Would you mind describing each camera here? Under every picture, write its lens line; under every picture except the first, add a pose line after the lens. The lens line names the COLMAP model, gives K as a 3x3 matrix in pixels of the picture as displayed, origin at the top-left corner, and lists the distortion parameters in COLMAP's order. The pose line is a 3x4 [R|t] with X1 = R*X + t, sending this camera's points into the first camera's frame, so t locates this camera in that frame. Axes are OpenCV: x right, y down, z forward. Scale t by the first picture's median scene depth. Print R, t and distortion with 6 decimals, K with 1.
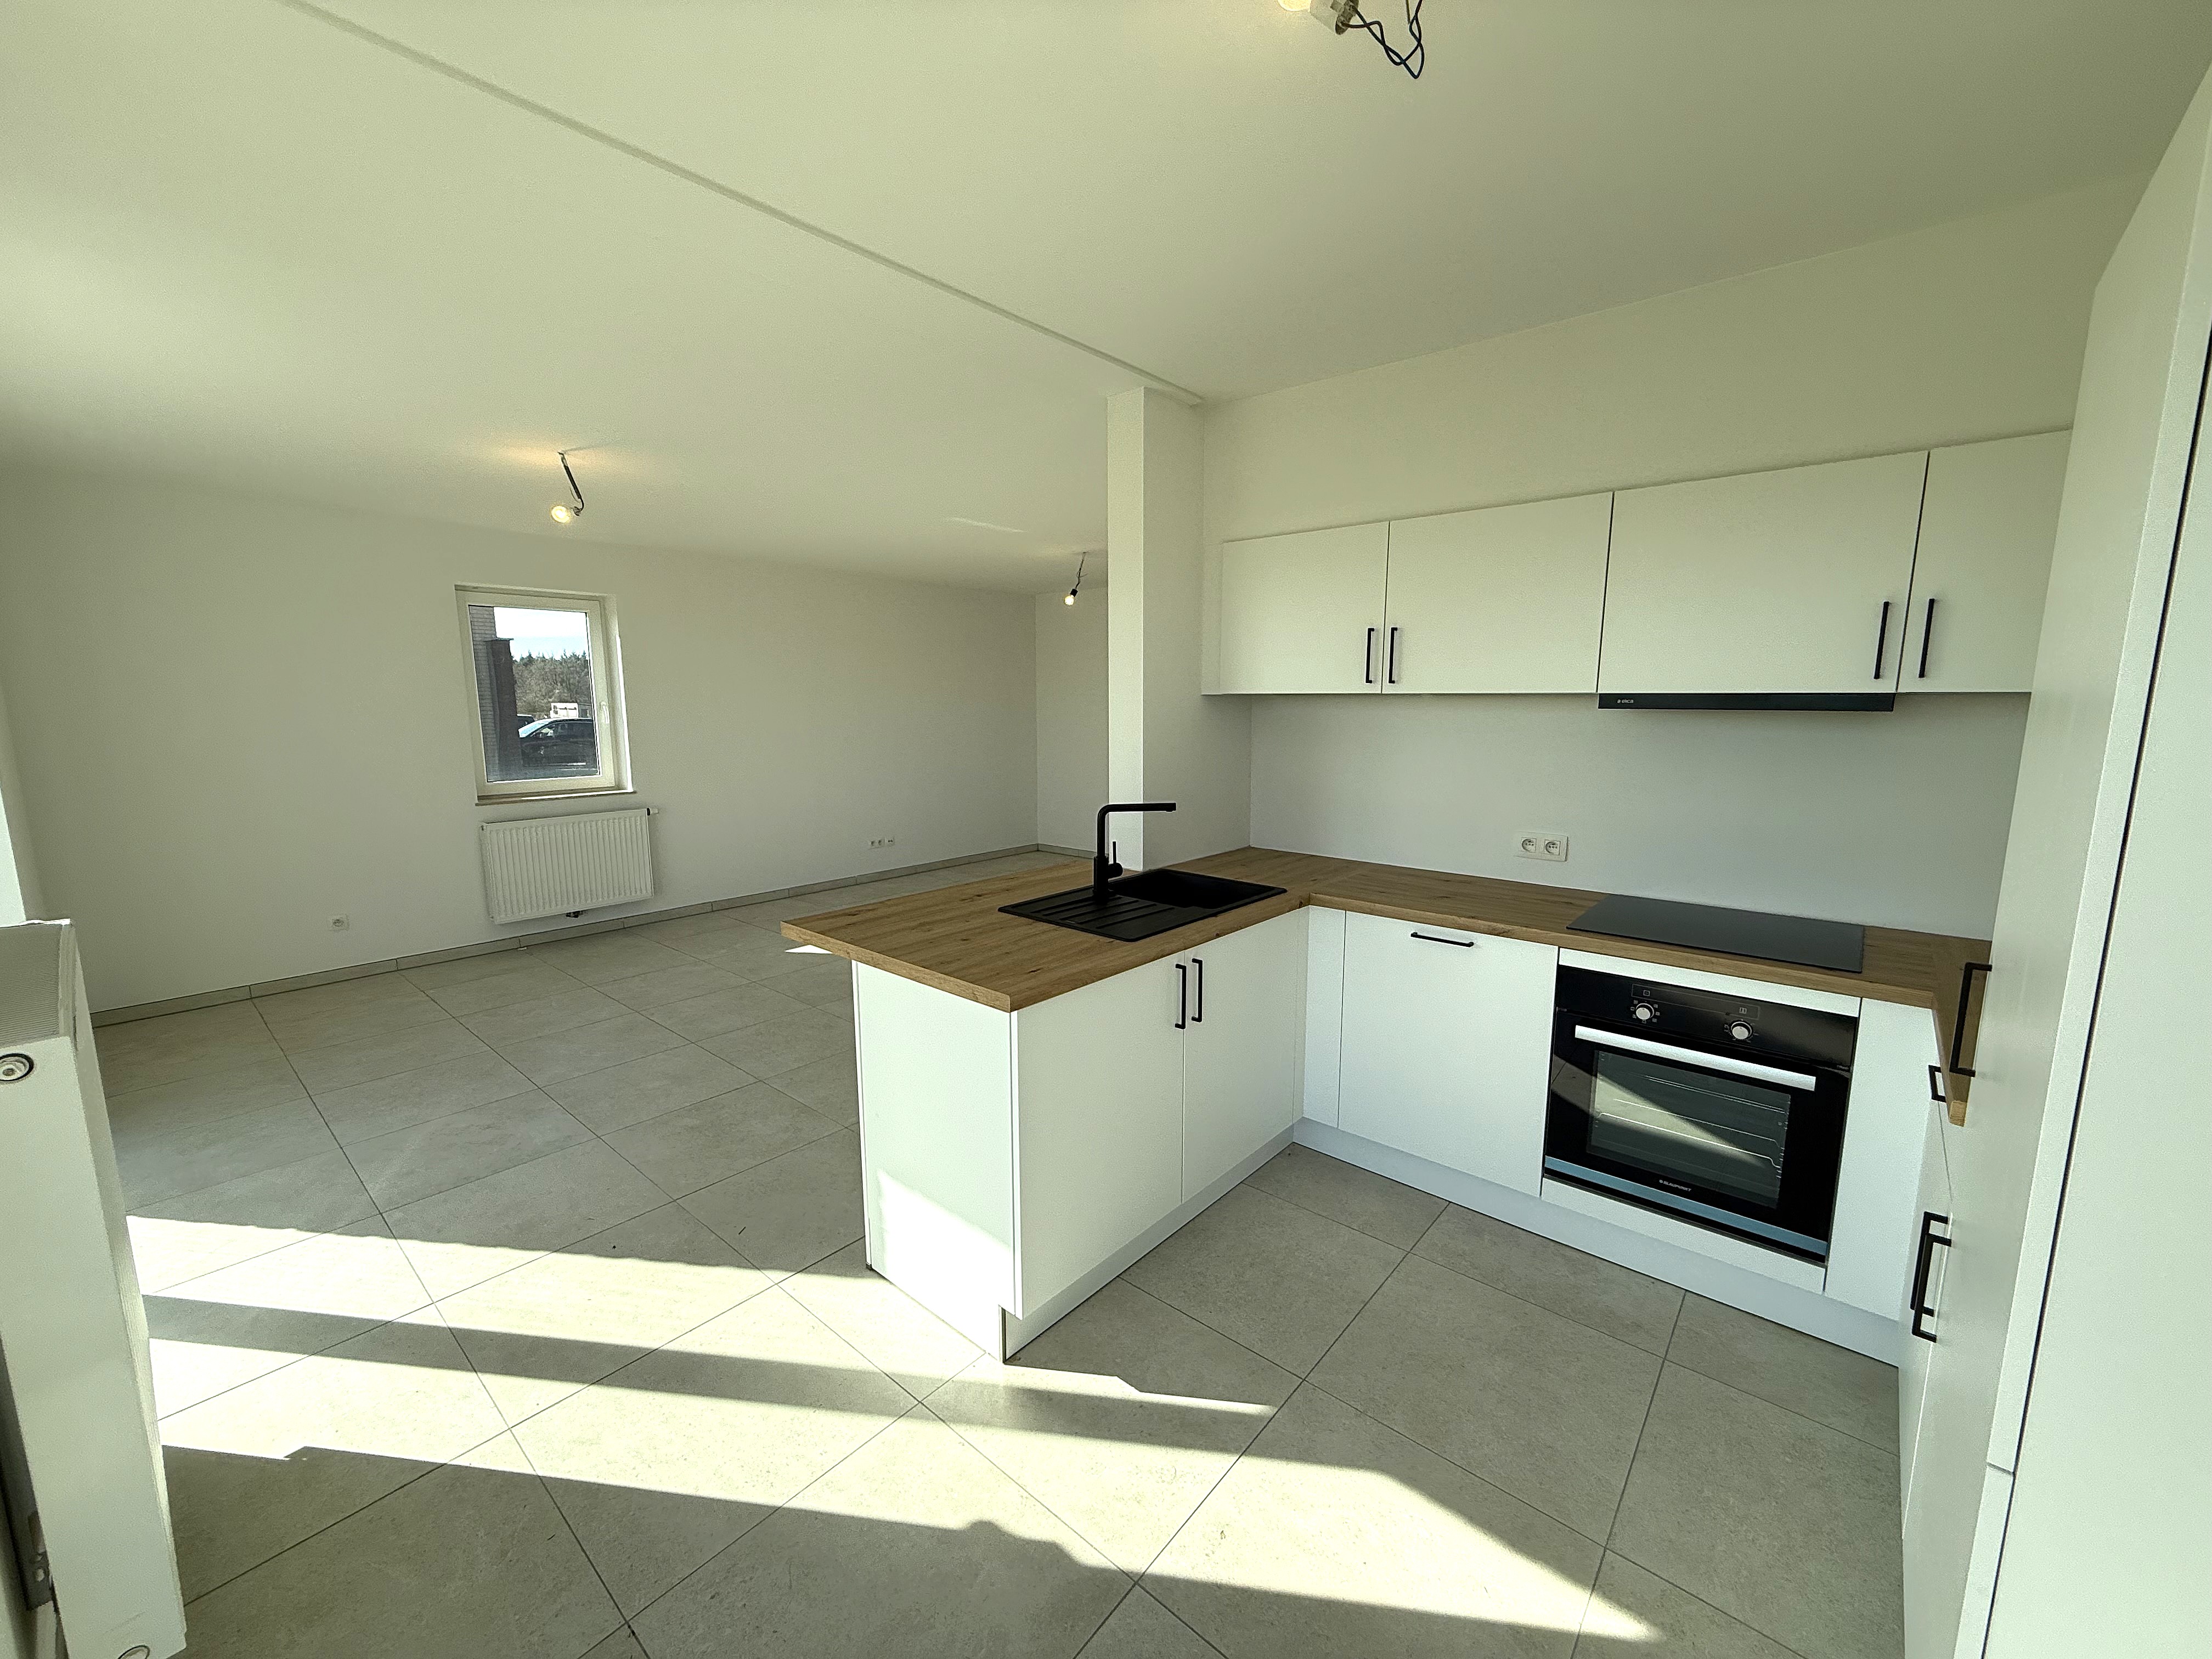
lens RADIAL K [[877.5, 0, 1101.4], [0, 877.5, 830.5], [0, 0, 1]] dist [0.000357, -0.000010]
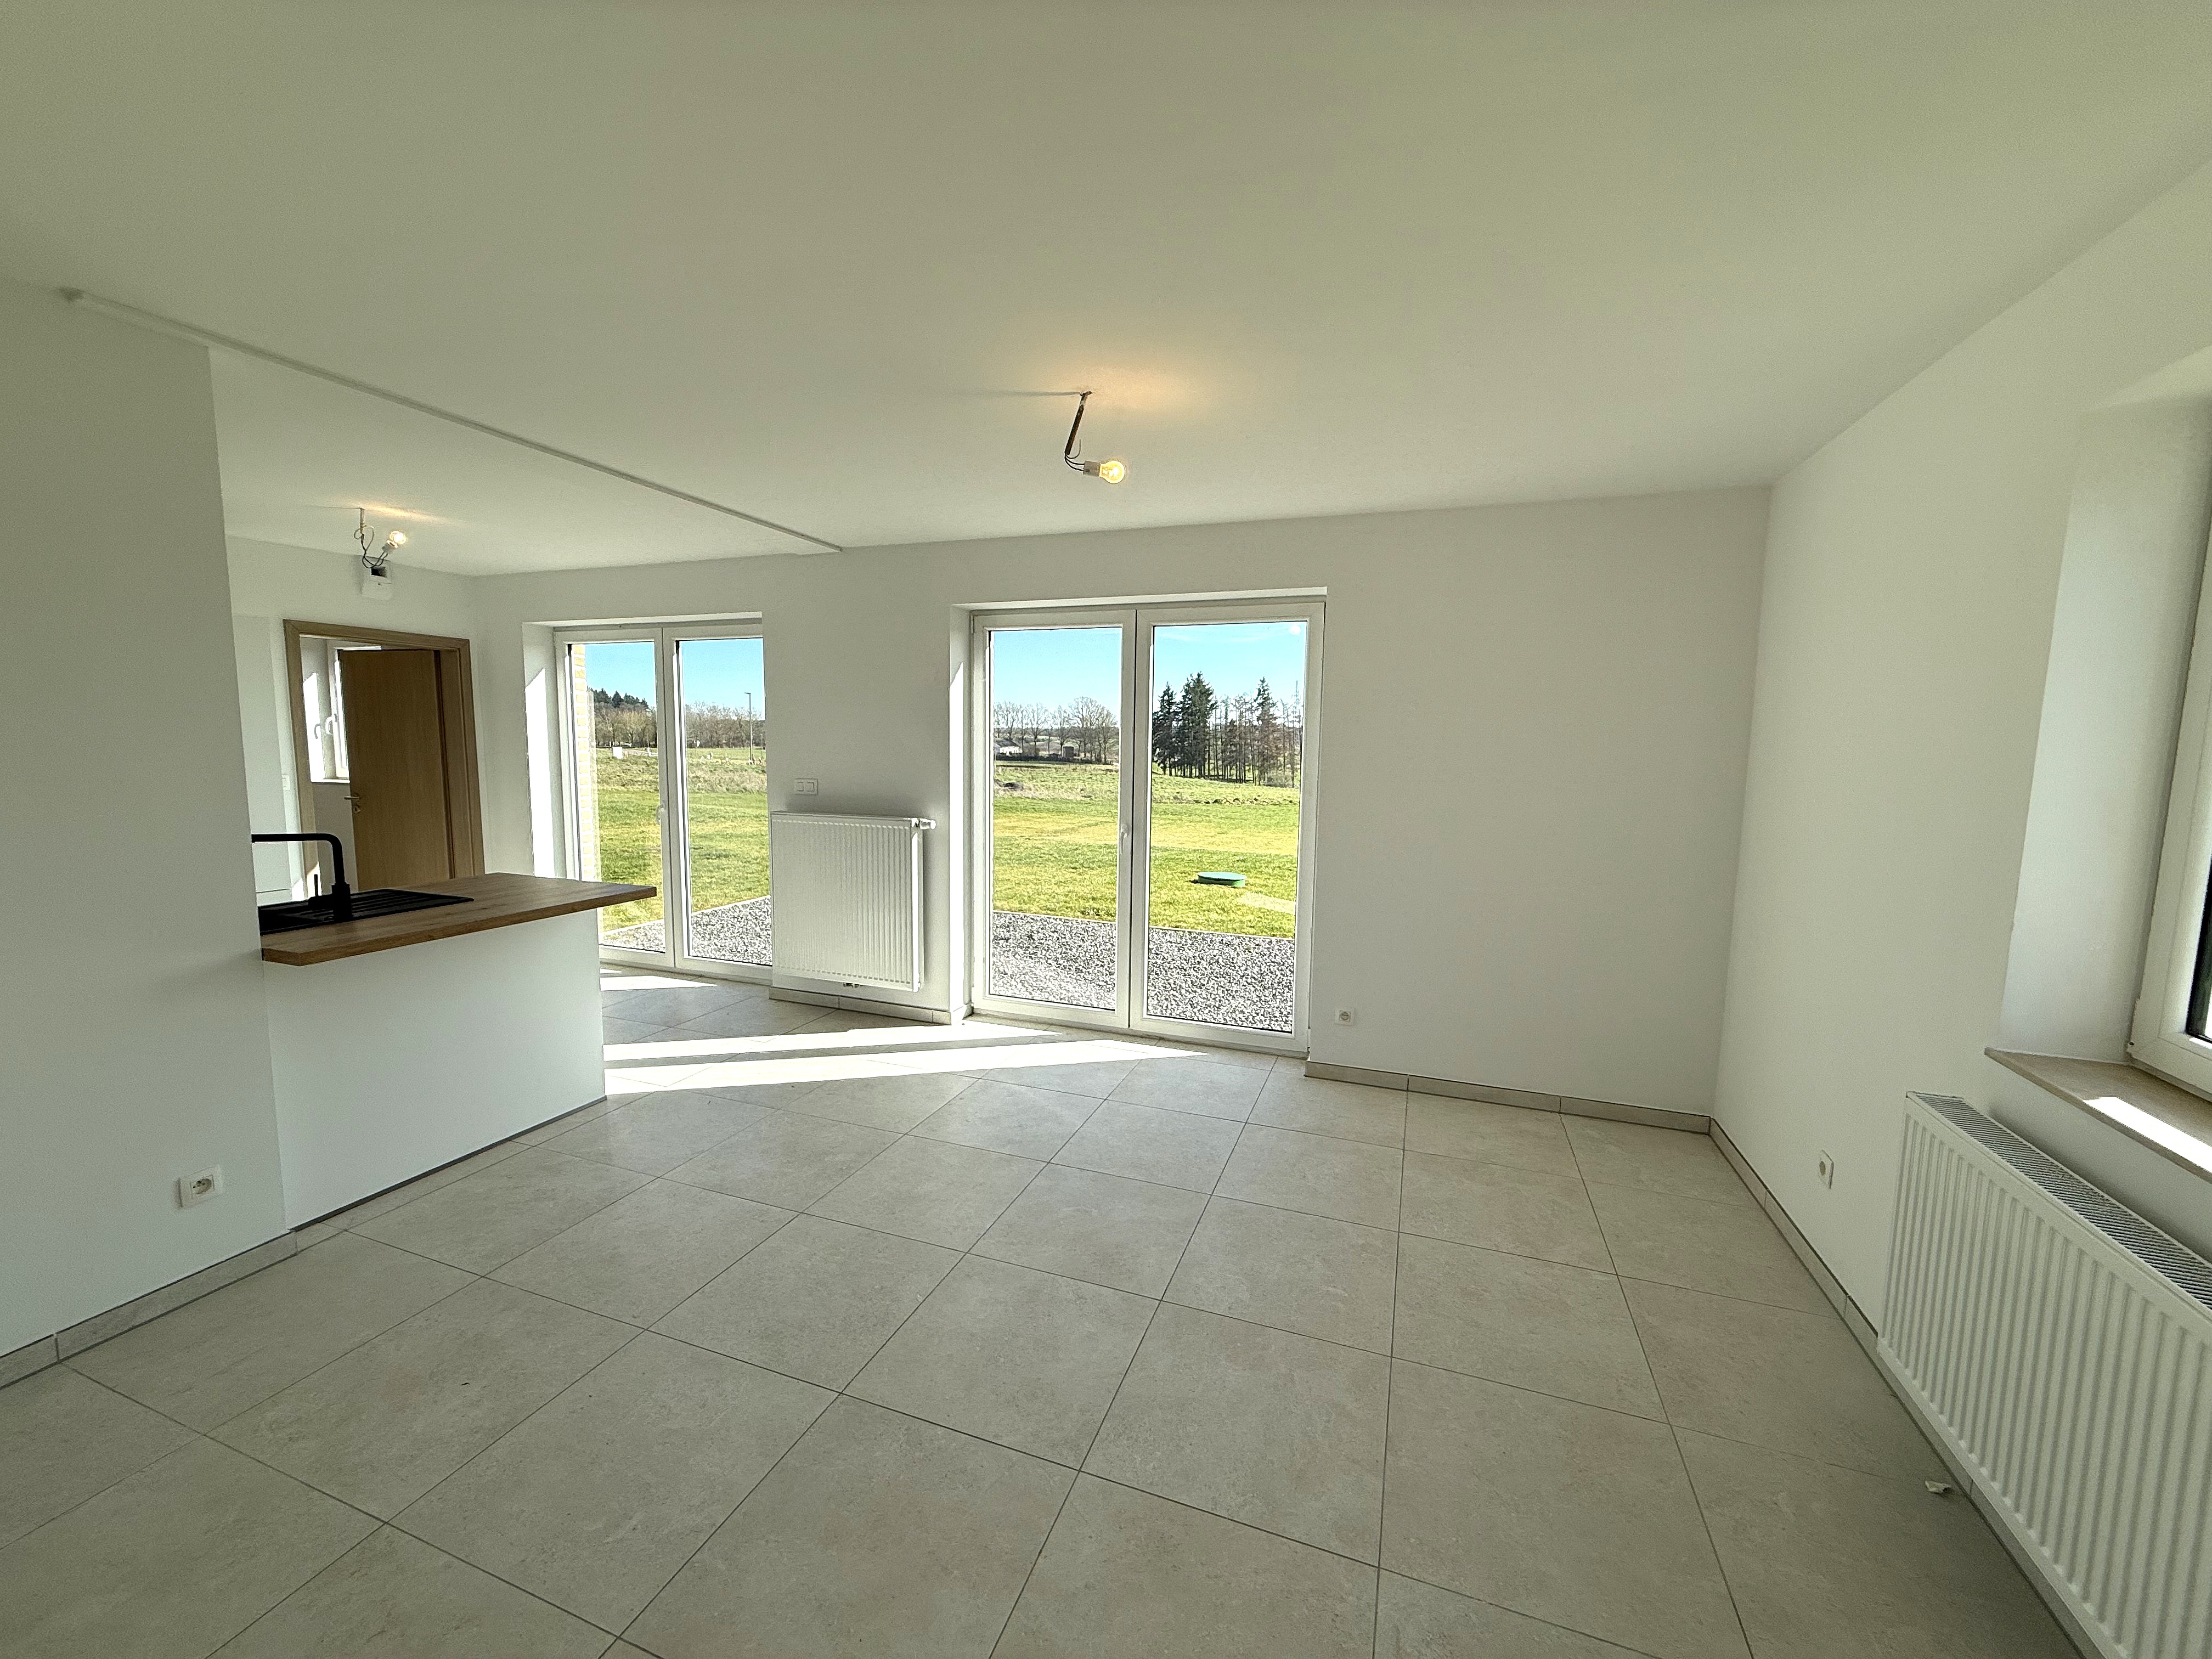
lens RADIAL K [[877.5, 0, 1101.4], [0, 877.5, 830.5], [0, 0, 1]] dist [0.000357, -0.000010]
pose [[-0.935921, 0.028064, -0.351091, -0.556125], [-0.063353, 0.967149, 0.246191, -0.398570], [0.346466, 0.252658, -0.903397, 2.582569]]
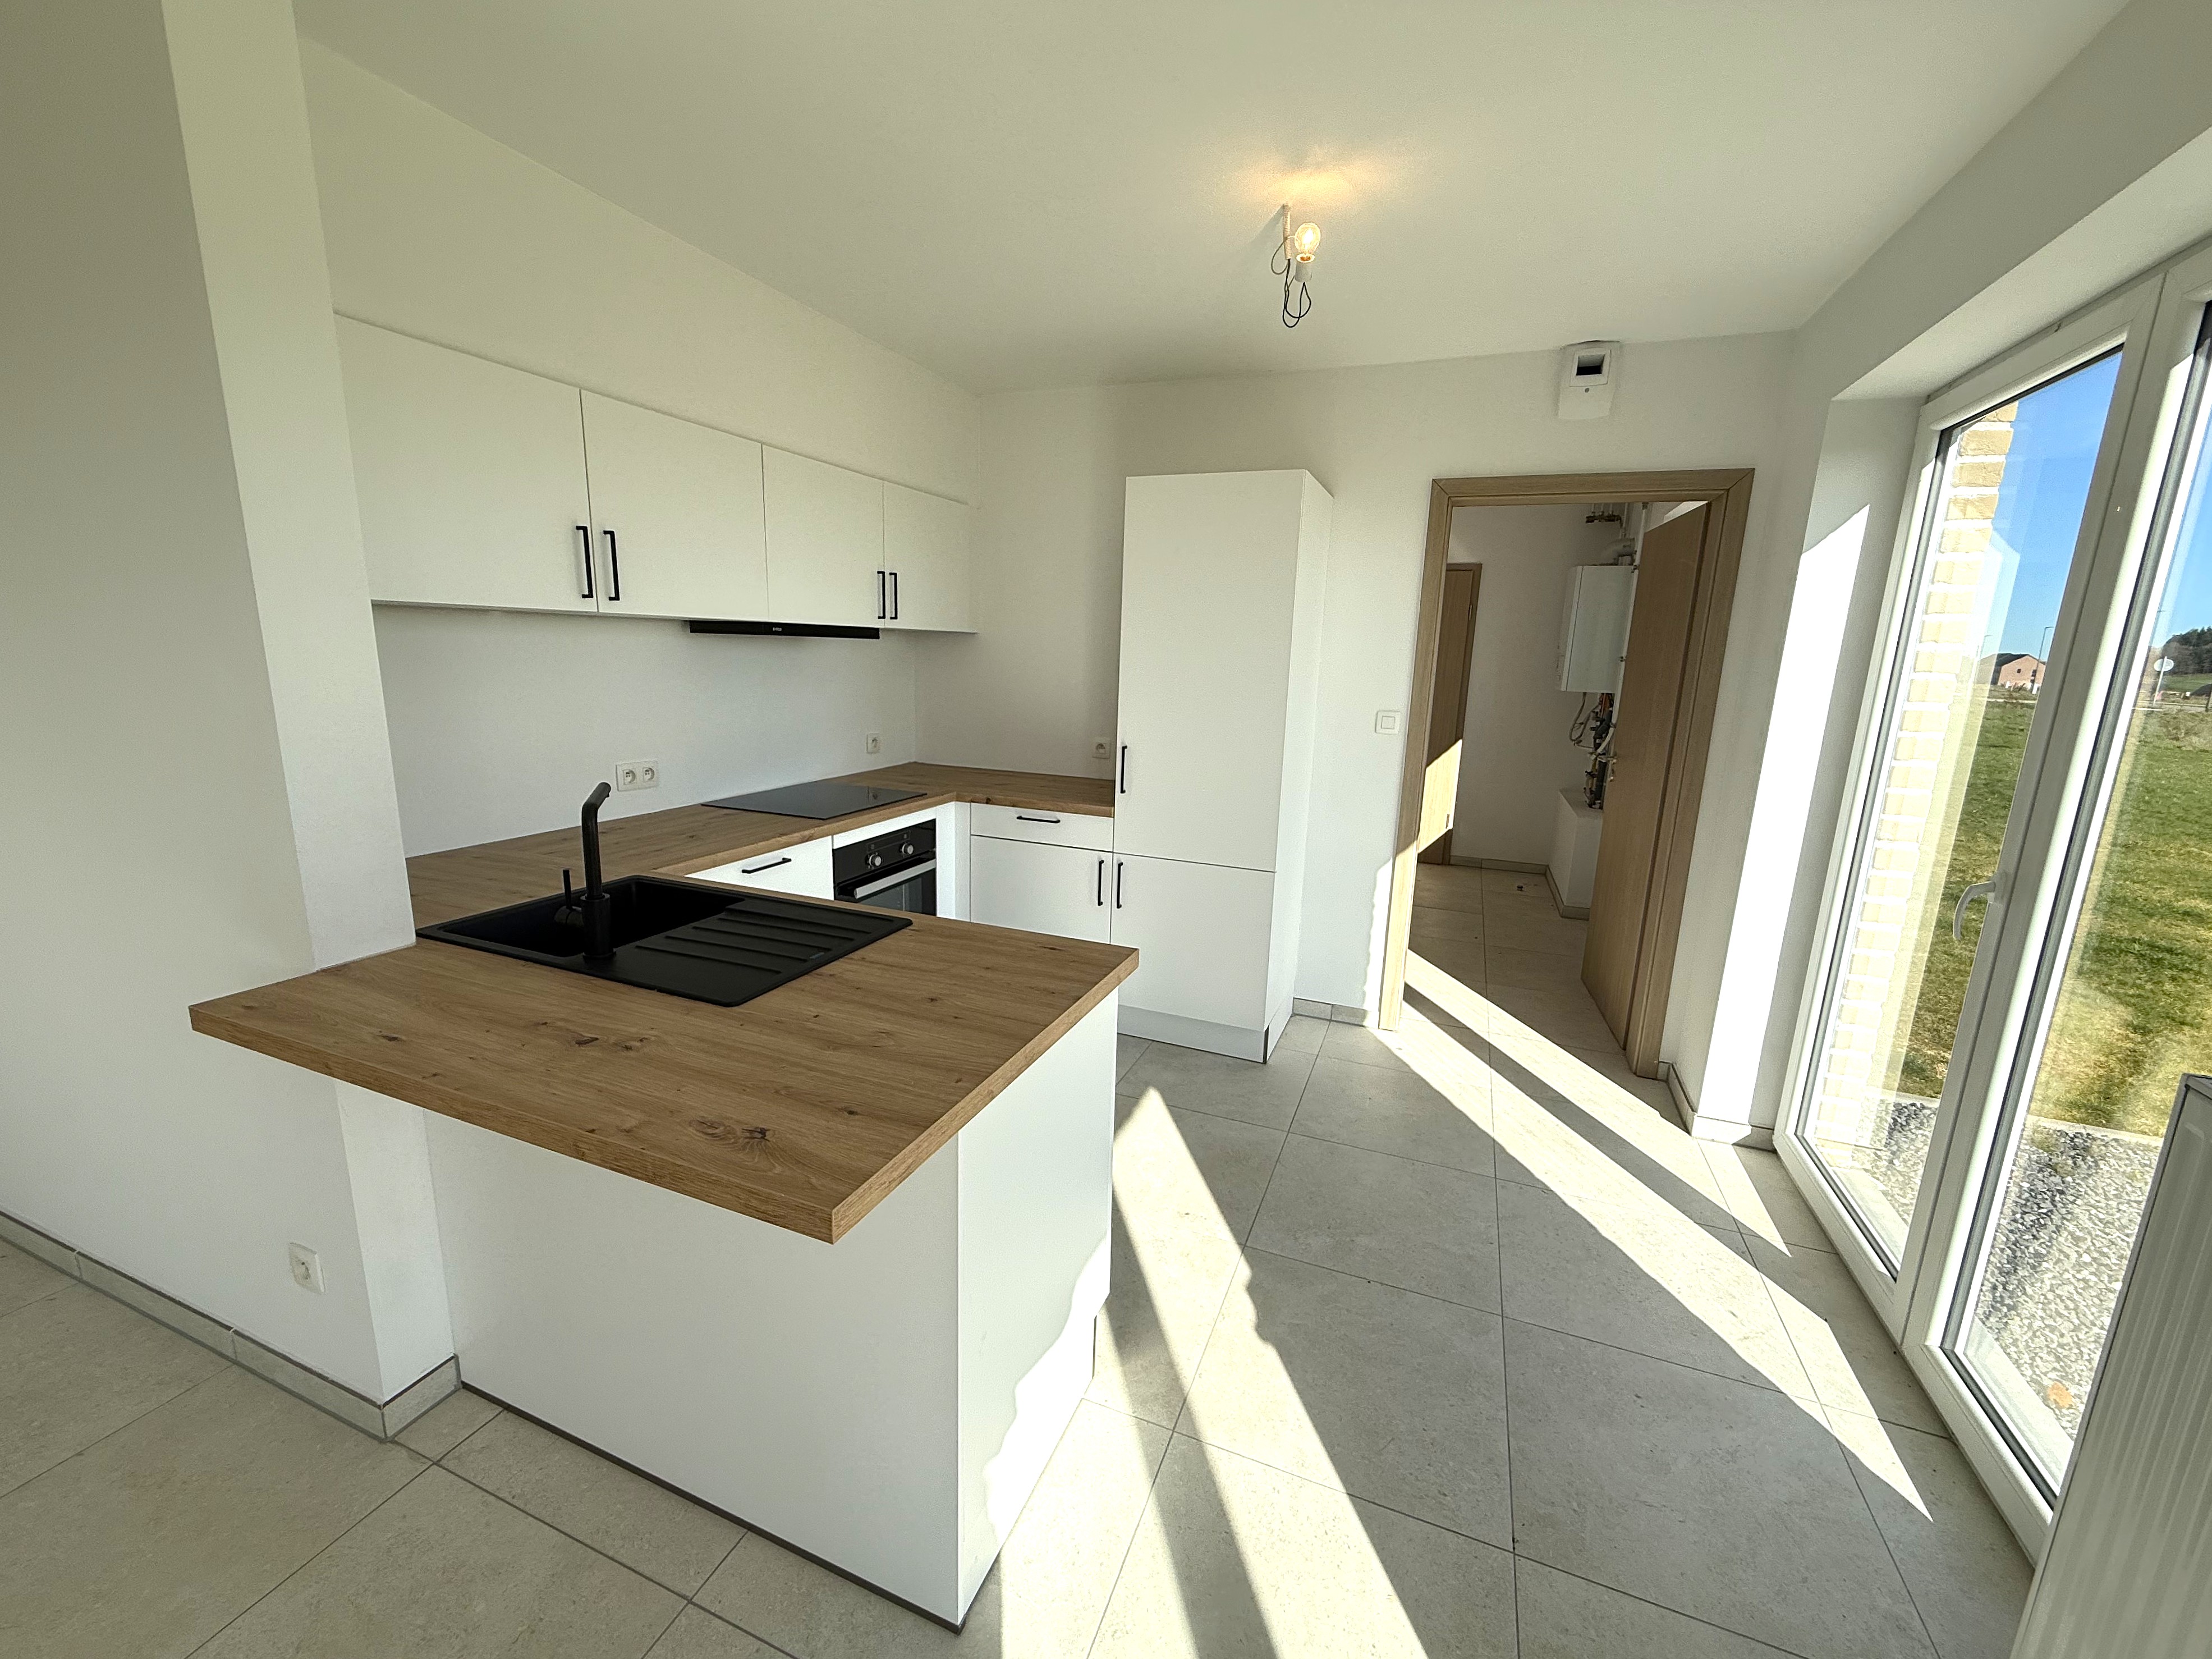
lens RADIAL K [[893.6, 0, 1106.0], [0, 893.6, 829.5], [0, 0, 1]] dist [-0.000851, 0.000034]
pose [[-0.325583, -0.196342, 0.924903, -0.727099], [0.113444, 0.963024, 0.244369, -0.131605], [-0.938683, 0.184487, -0.291270, 0.980822]]
